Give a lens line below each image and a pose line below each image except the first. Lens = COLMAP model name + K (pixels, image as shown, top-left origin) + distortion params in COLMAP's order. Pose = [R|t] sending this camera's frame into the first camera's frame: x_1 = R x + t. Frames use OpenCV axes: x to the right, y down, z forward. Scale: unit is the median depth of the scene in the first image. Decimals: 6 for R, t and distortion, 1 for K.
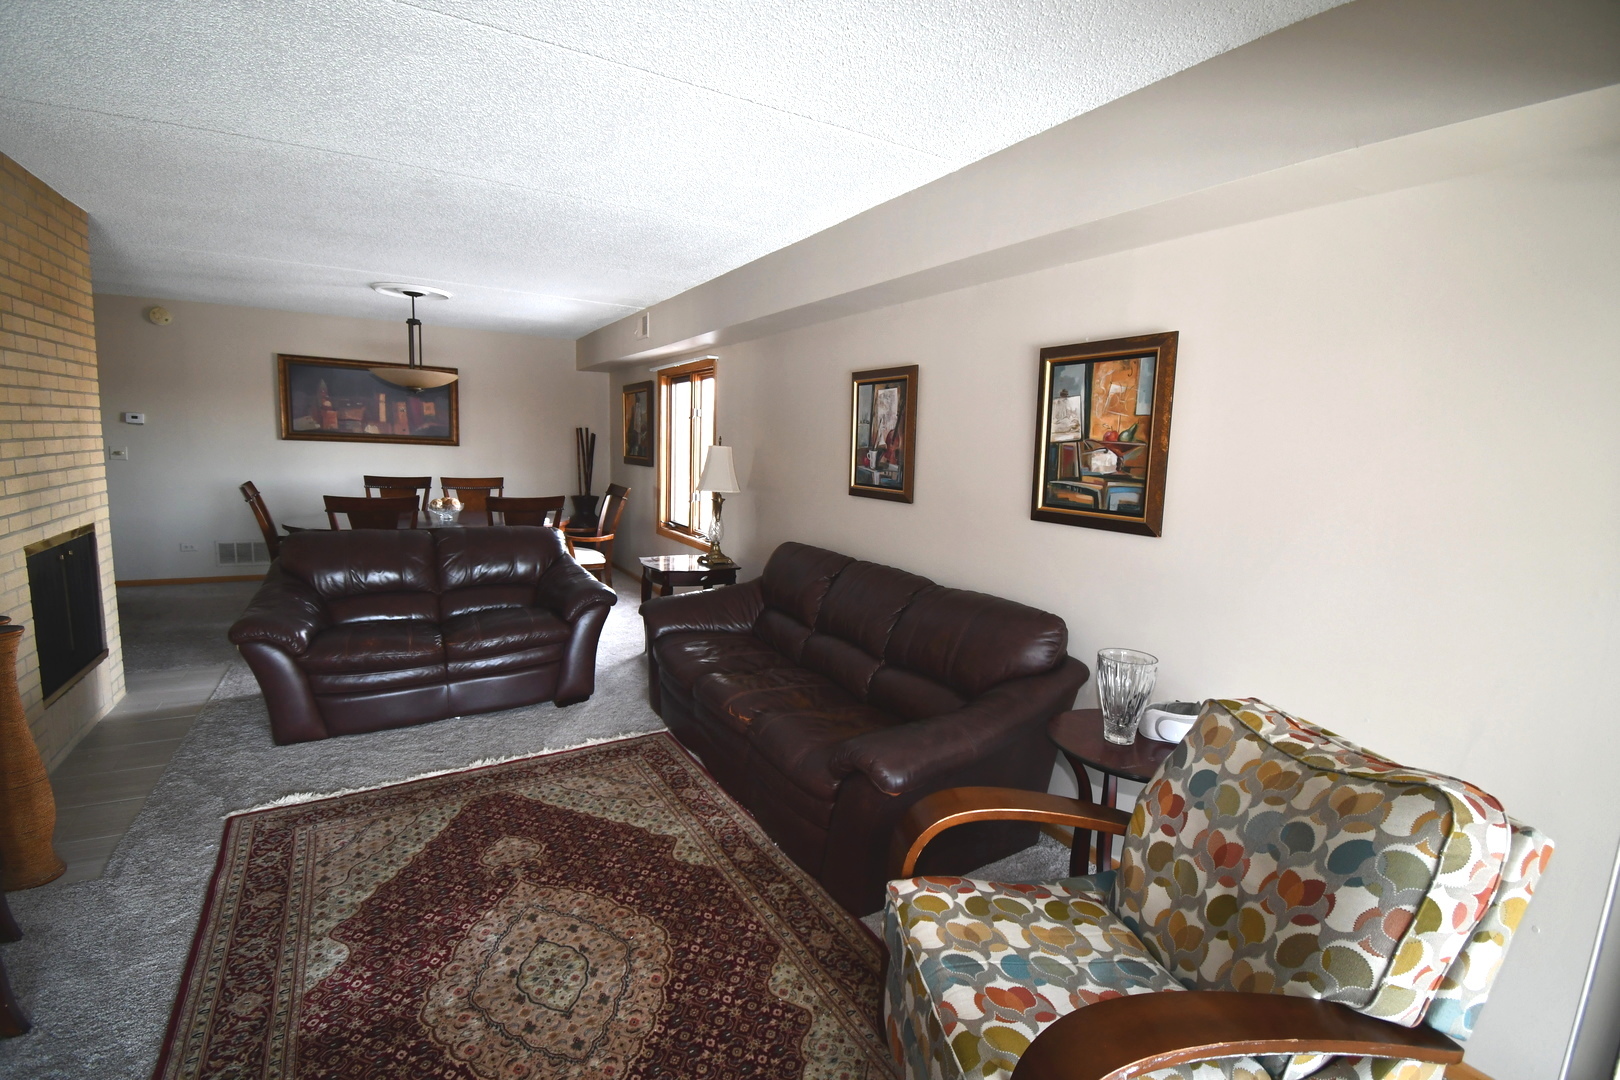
lens RADIAL K [[718.6, 0, 802.7], [0, 718.6, 545.9], [0, 0, 1]] dist [0.022146, -0.027858]
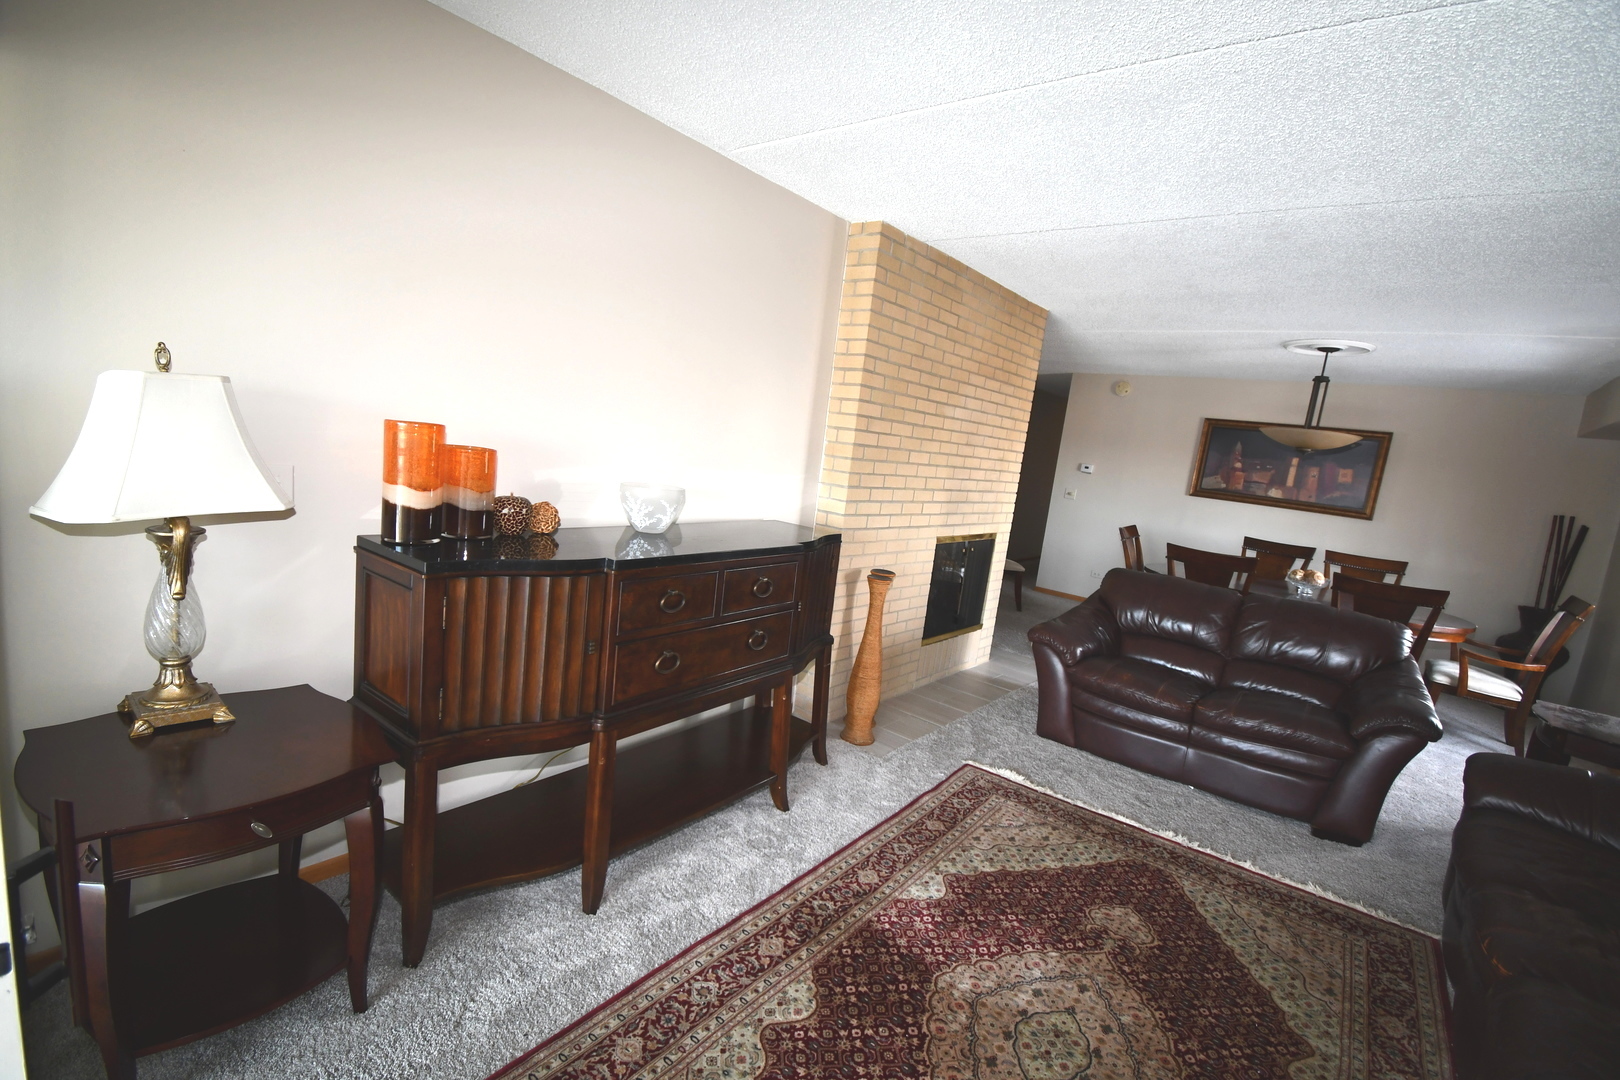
lens RADIAL K [[718.6, 0, 801.9], [0, 718.6, 542.9], [0, 0, 1]] dist [0.023191, -0.028364]
pose [[0.359629, 0.140362, -0.922478, 0.210415], [-0.233600, 0.970683, 0.056627, -0.005374], [0.903382, 0.195126, 0.381874, 0.164917]]
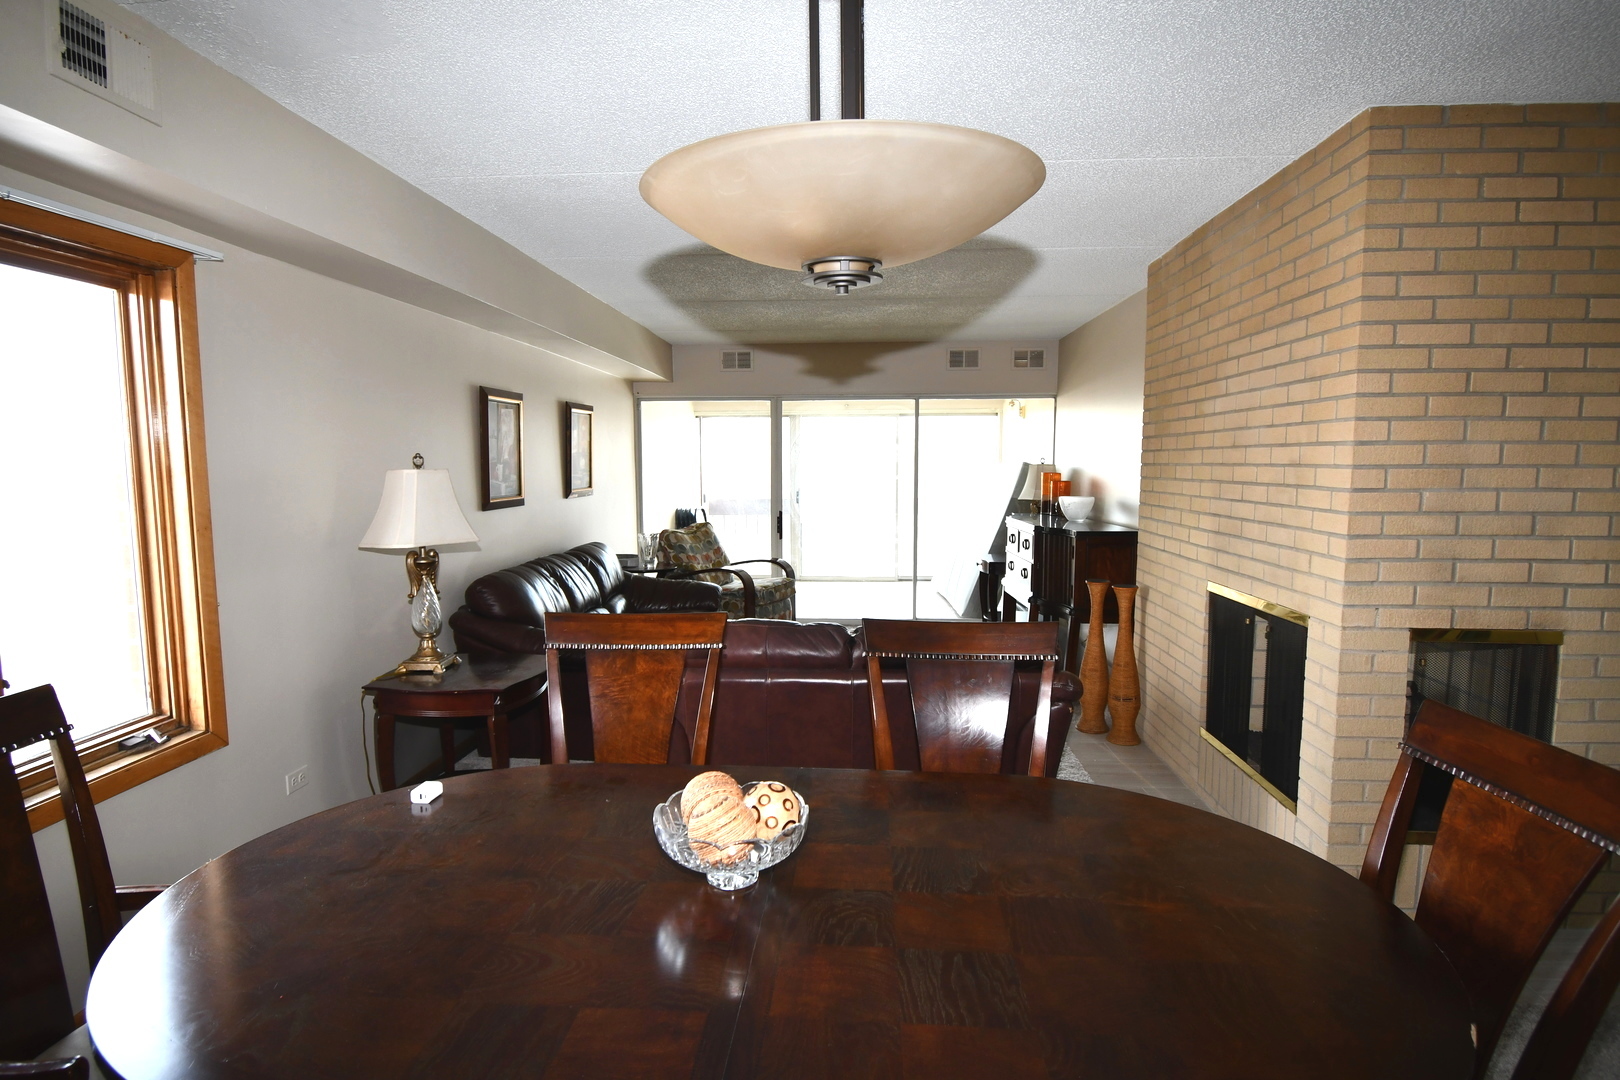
lens RADIAL K [[859.7, 0, 803.5], [0, 859.7, 544.4], [0, 0, 1]] dist [0.026329, -0.038310]
pose [[-0.831950, -0.089766, 0.547540, -1.322676], [0.050003, 0.970681, 0.235113, -0.395556], [-0.552592, 0.222981, -0.803070, 2.416832]]
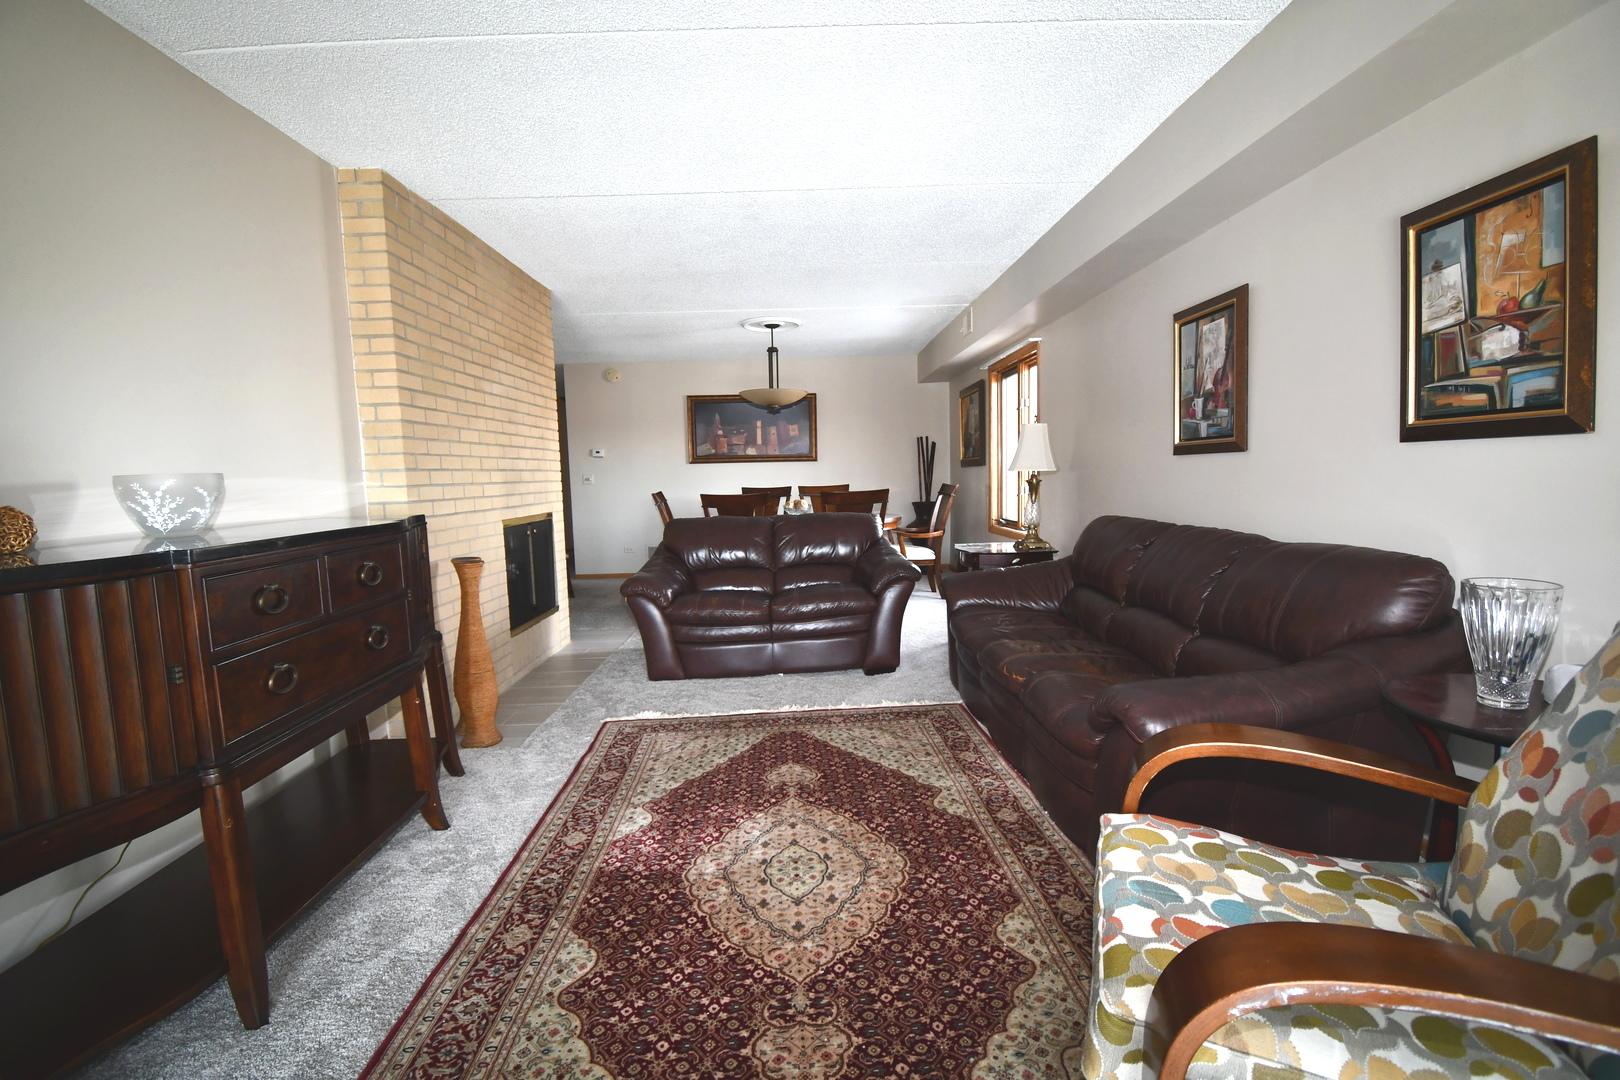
lens RADIAL K [[718.6, 0, 801.9], [0, 718.6, 542.9], [0, 0, 1]] dist [0.023191, -0.028364]
pose [[0.872831, -0.014792, -0.487798, 0.134962], [-0.008169, 0.998958, -0.044910, 0.109328], [0.487954, 0.043184, 0.871800, 0.034230]]
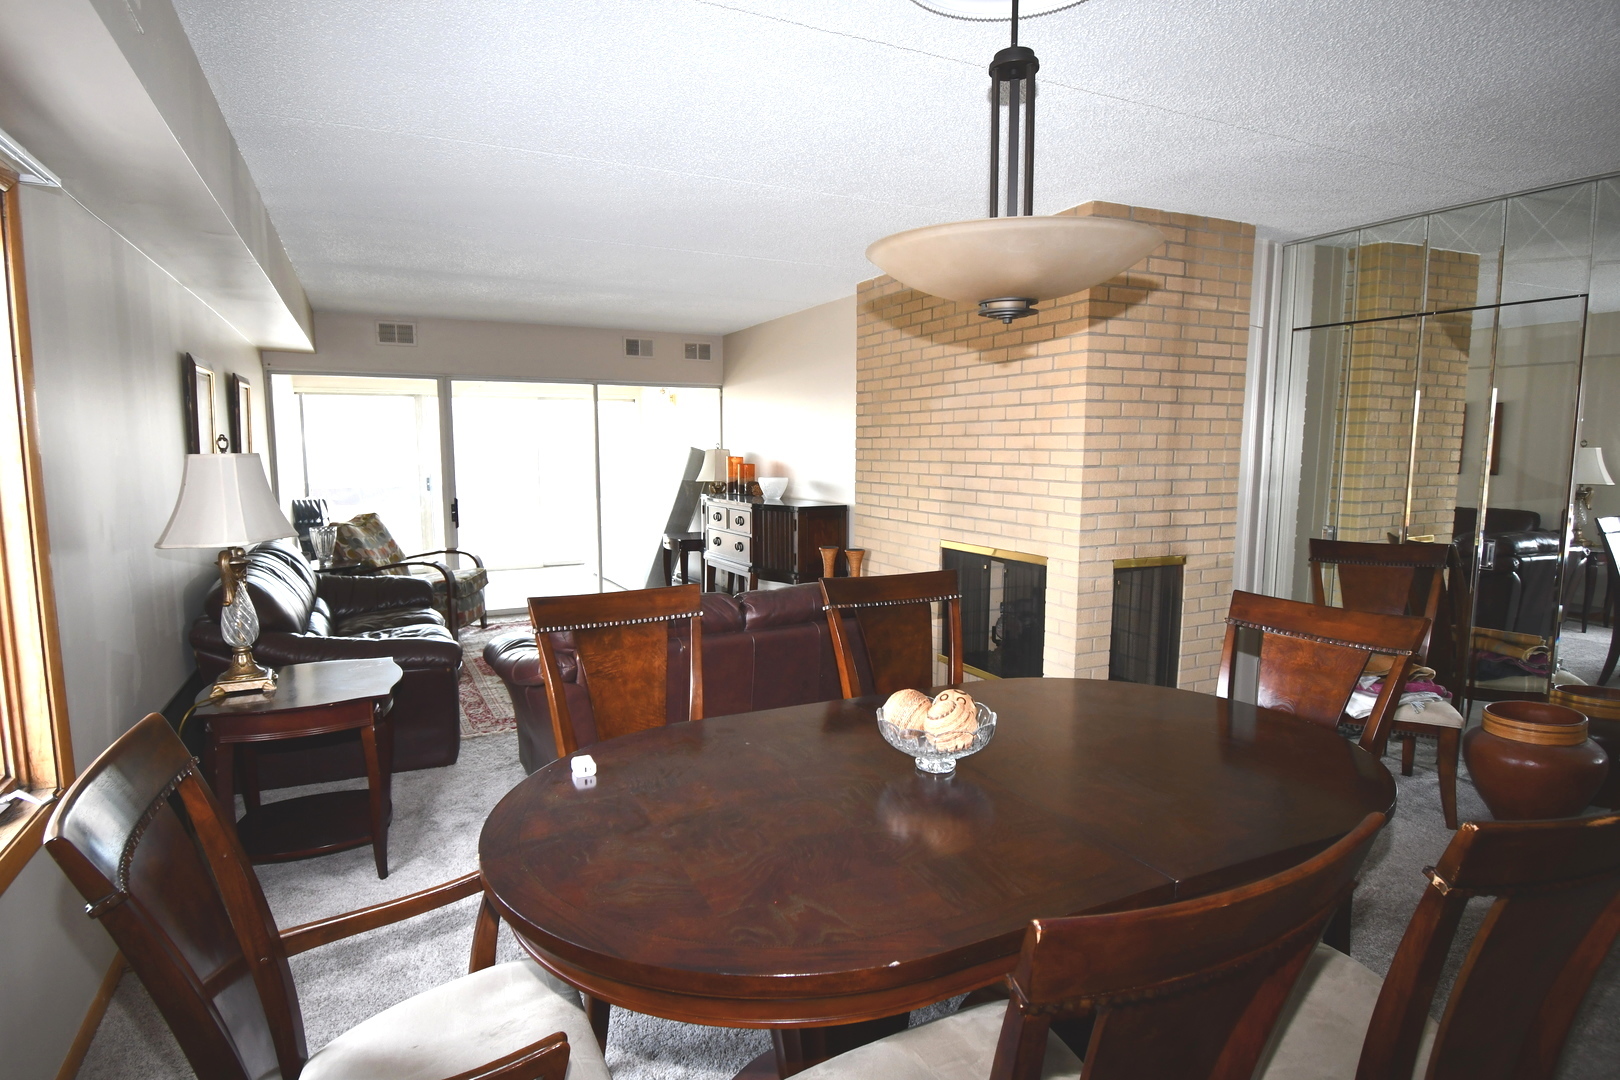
lens RADIAL K [[859.7, 0, 803.5], [0, 859.7, 544.4], [0, 0, 1]] dist [0.026329, -0.038310]
pose [[-0.997248, -0.046298, 0.057906, -0.945661], [-0.029918, 0.965936, 0.257047, -0.418740], [-0.067834, 0.254607, -0.964663, 2.684460]]
